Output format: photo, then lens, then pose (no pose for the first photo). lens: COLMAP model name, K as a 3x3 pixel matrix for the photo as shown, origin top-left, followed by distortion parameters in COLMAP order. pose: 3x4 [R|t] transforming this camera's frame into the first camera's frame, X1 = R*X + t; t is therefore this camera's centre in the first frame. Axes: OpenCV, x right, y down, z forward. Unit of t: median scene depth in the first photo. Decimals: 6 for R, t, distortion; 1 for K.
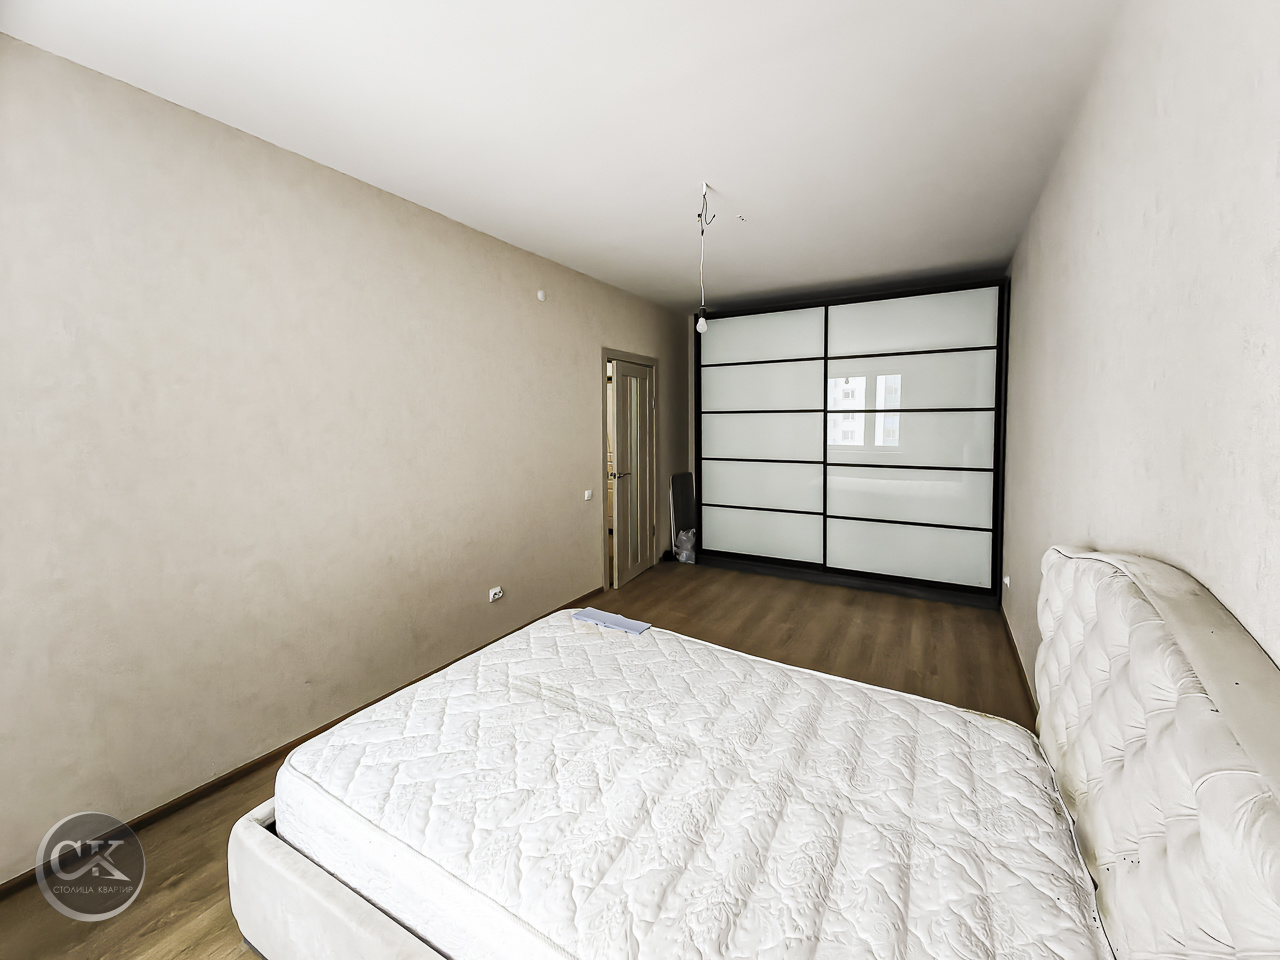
lens RADIAL K [[517.8, 0, 613.0], [0, 517.8, 455.4], [0, 0, 1]] dist [0.025877, -0.012823]
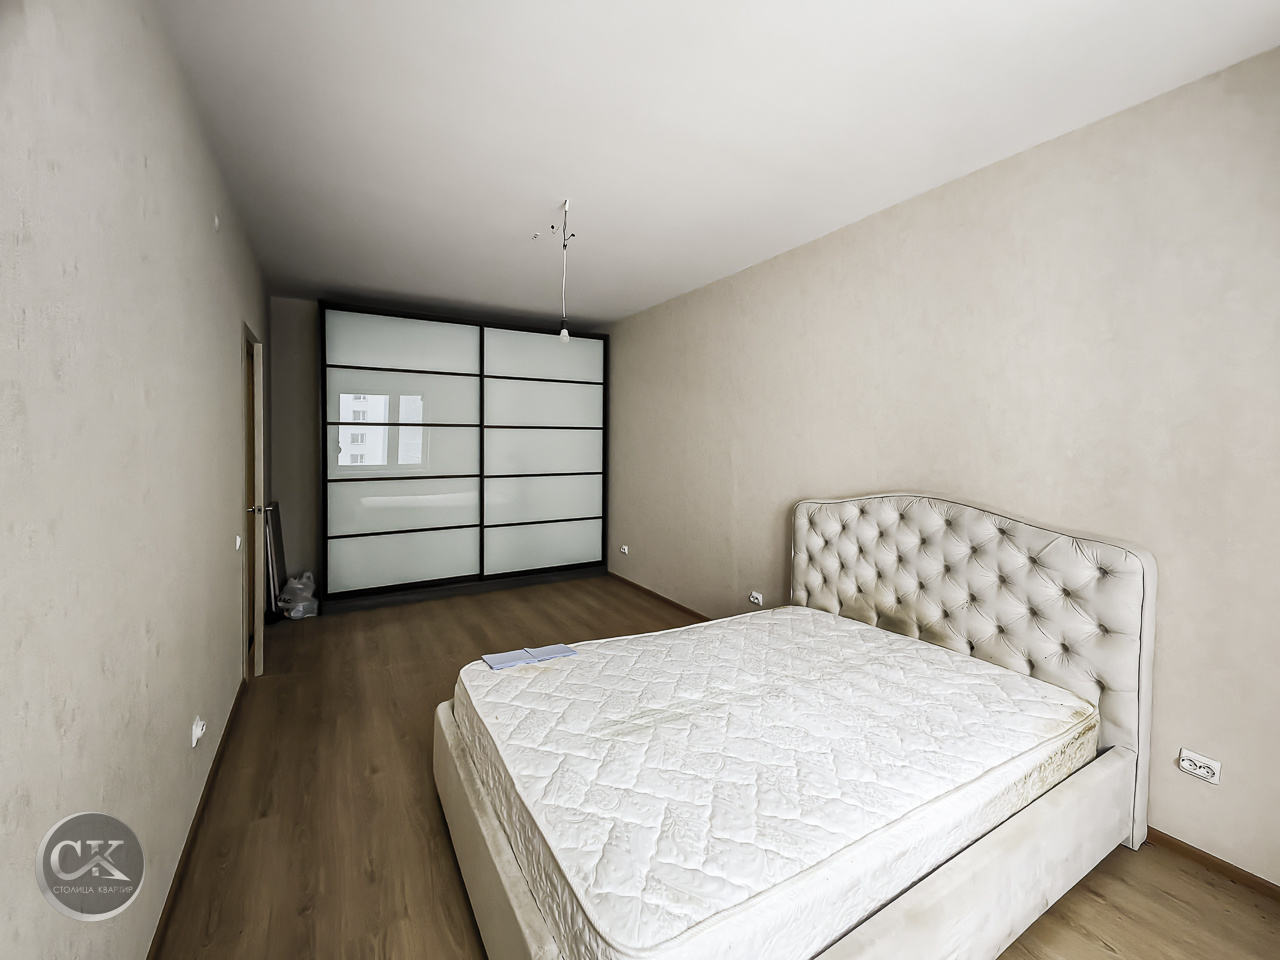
lens RADIAL K [[527.4, 0, 639.0], [0, 527.4, 456.8], [0, 0, 1]] dist [-0.000618, -0.000080]
pose [[0.478224, -0.019994, 0.878010, -0.434670], [0.053526, 0.998546, -0.006415, 0.000225], [-0.876605, 0.050064, 0.478598, 0.252874]]
